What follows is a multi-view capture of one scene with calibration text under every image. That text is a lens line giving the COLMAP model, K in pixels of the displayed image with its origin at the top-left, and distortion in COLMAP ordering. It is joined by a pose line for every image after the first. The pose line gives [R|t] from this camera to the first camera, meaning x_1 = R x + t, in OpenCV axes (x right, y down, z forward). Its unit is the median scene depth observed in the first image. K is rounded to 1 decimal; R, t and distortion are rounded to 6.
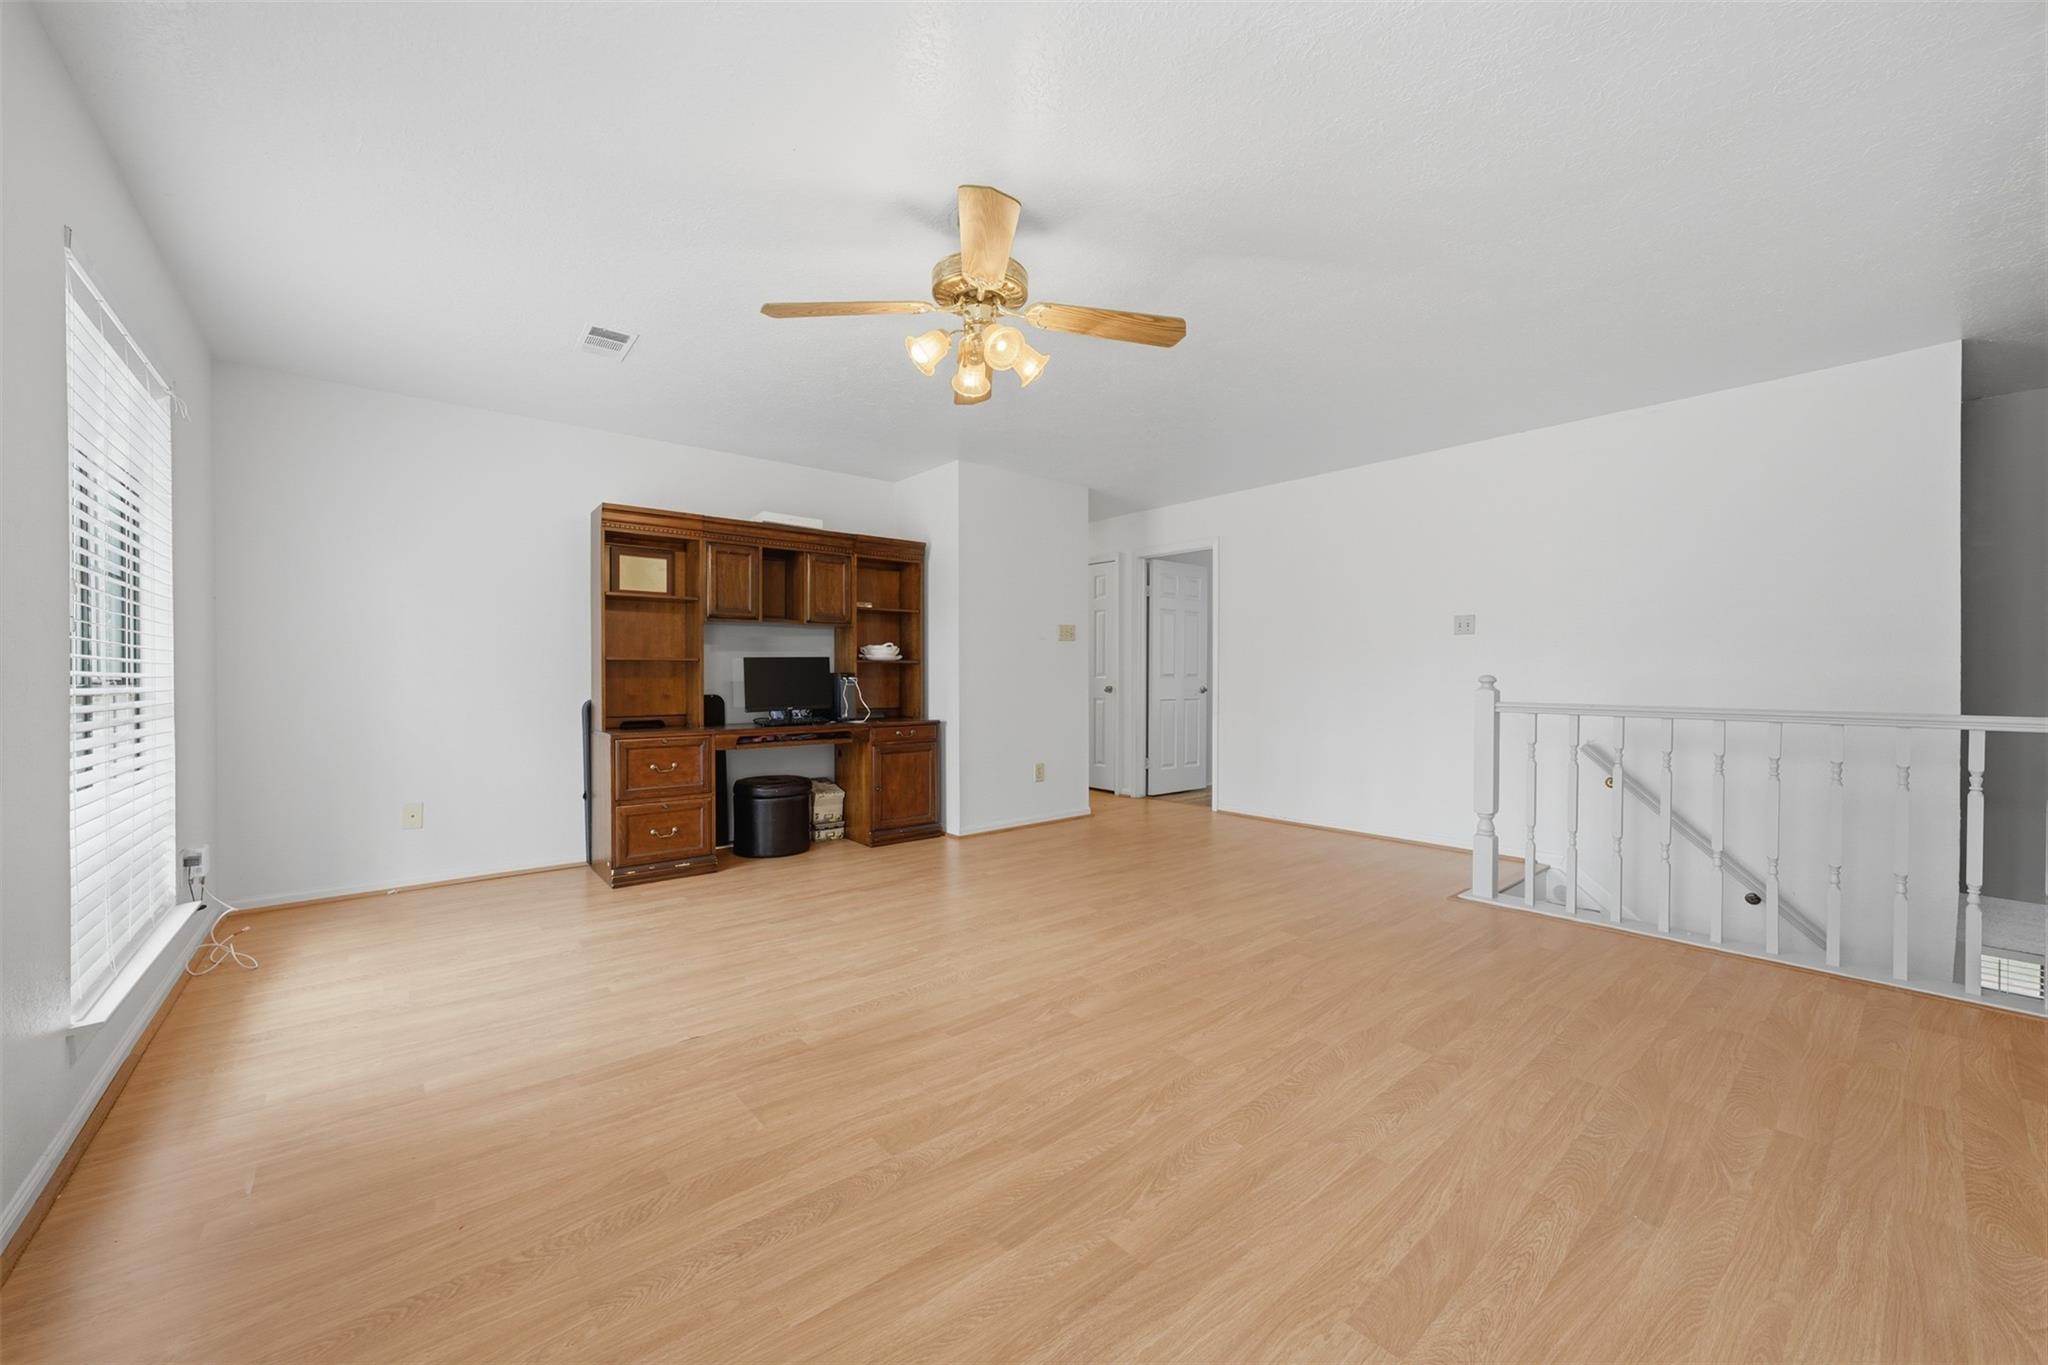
lens RADIAL K [[755.7, 0, 1024.0], [0, 755.7, 682.5], [0, 0, 1]] dist [-0.000530, -0.000038]
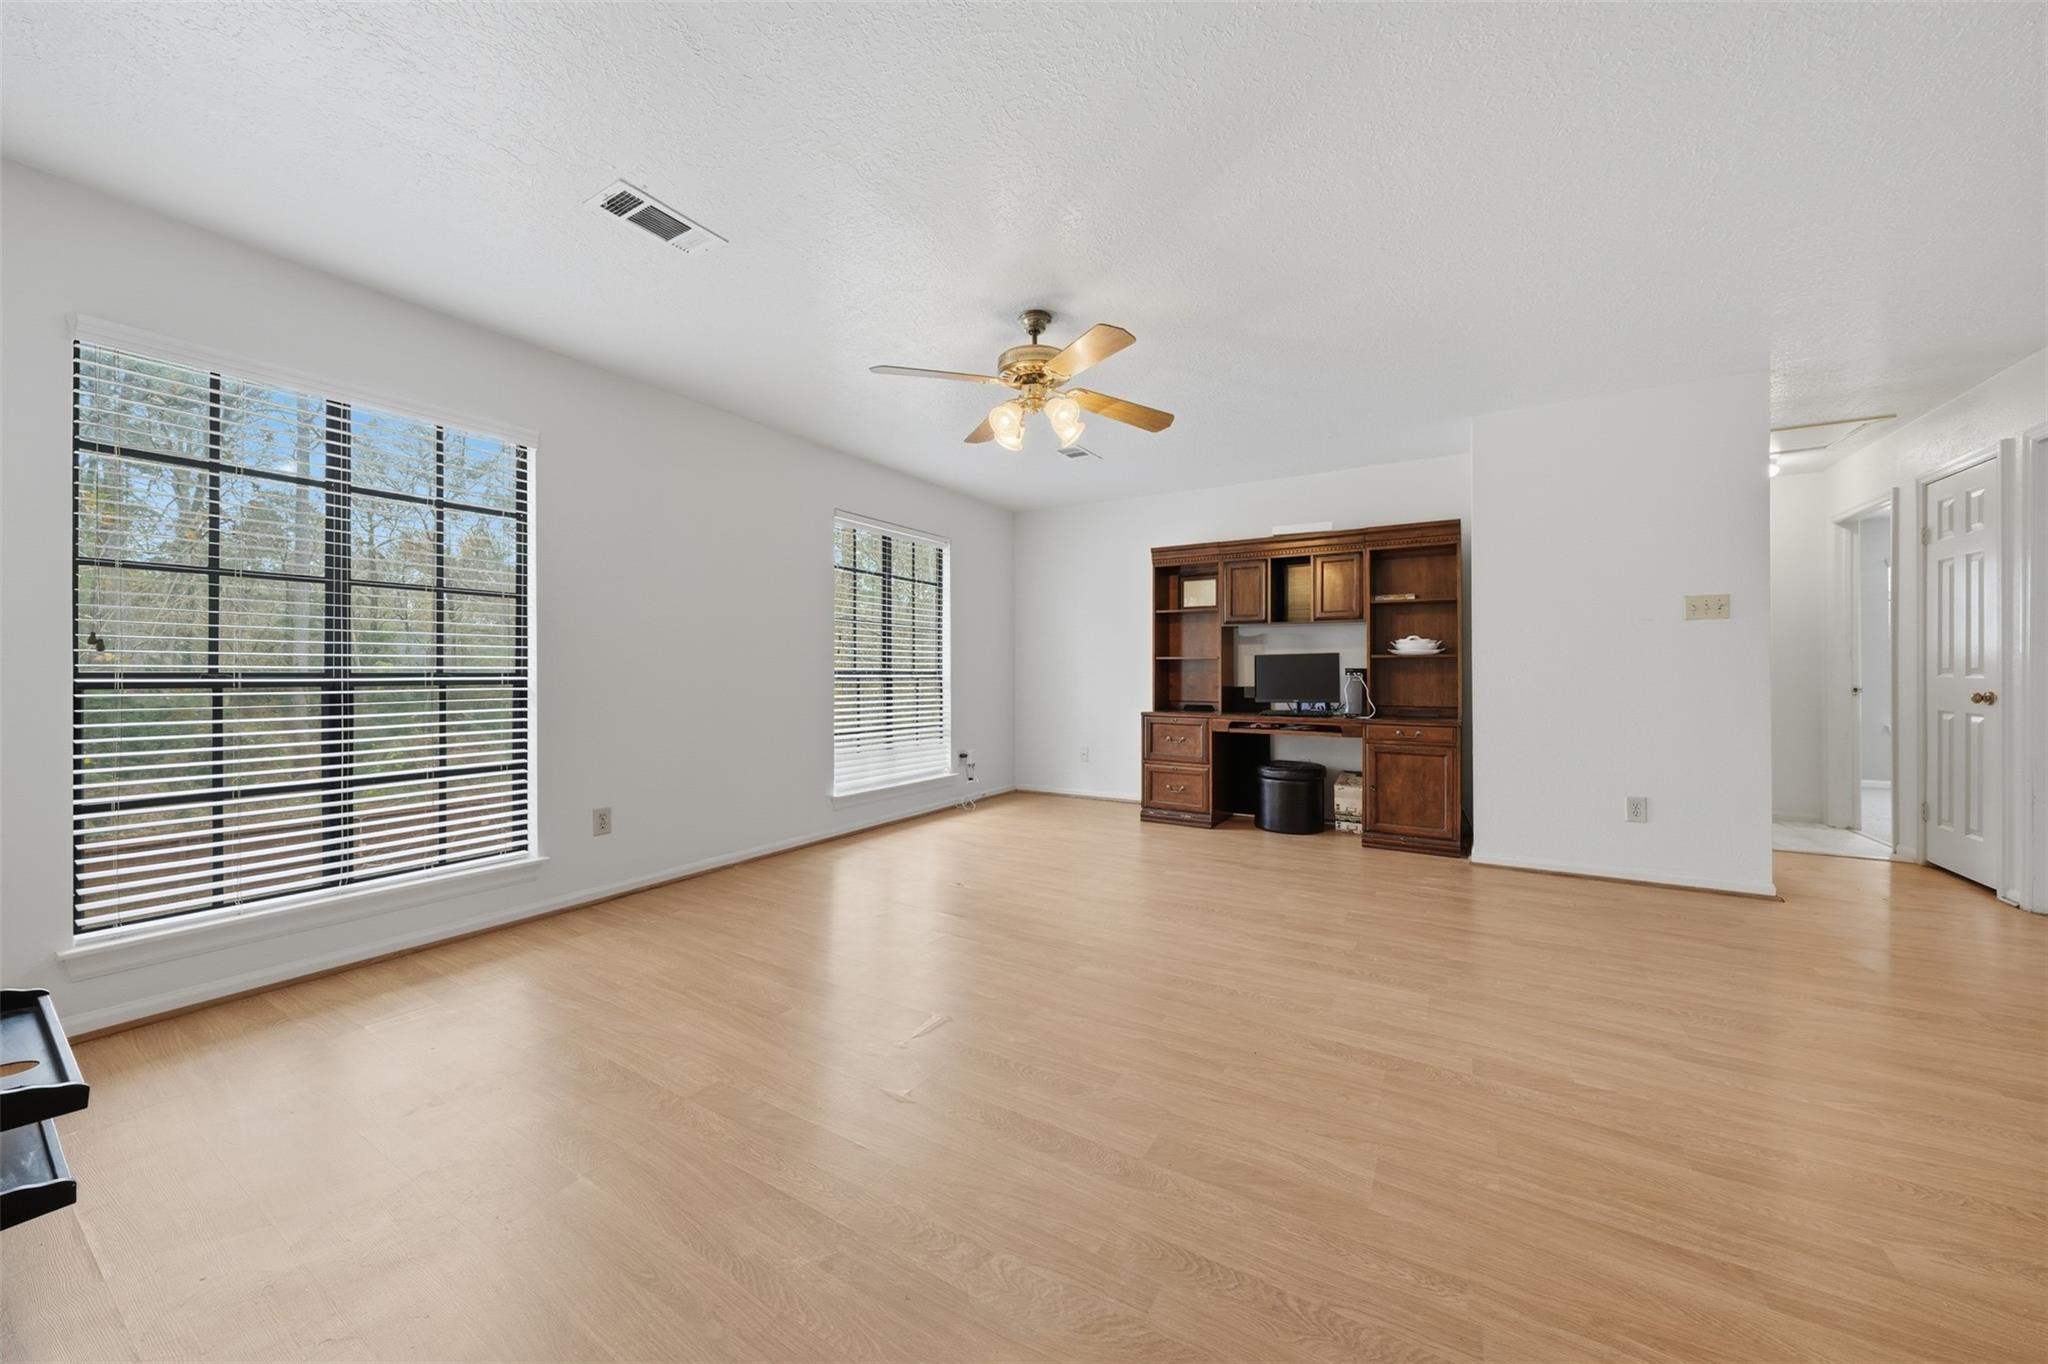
lens RADIAL K [[709.7, 0, 1027.2], [0, 709.7, 675.8], [0, 0, 1]] dist [-0.000982, 0.000067]
pose [[0.340973, 0.006893, -0.940048, 0.566002], [-0.010315, 0.999940, 0.003591, -0.002074], [0.940016, 0.008472, 0.341024, 0.305233]]
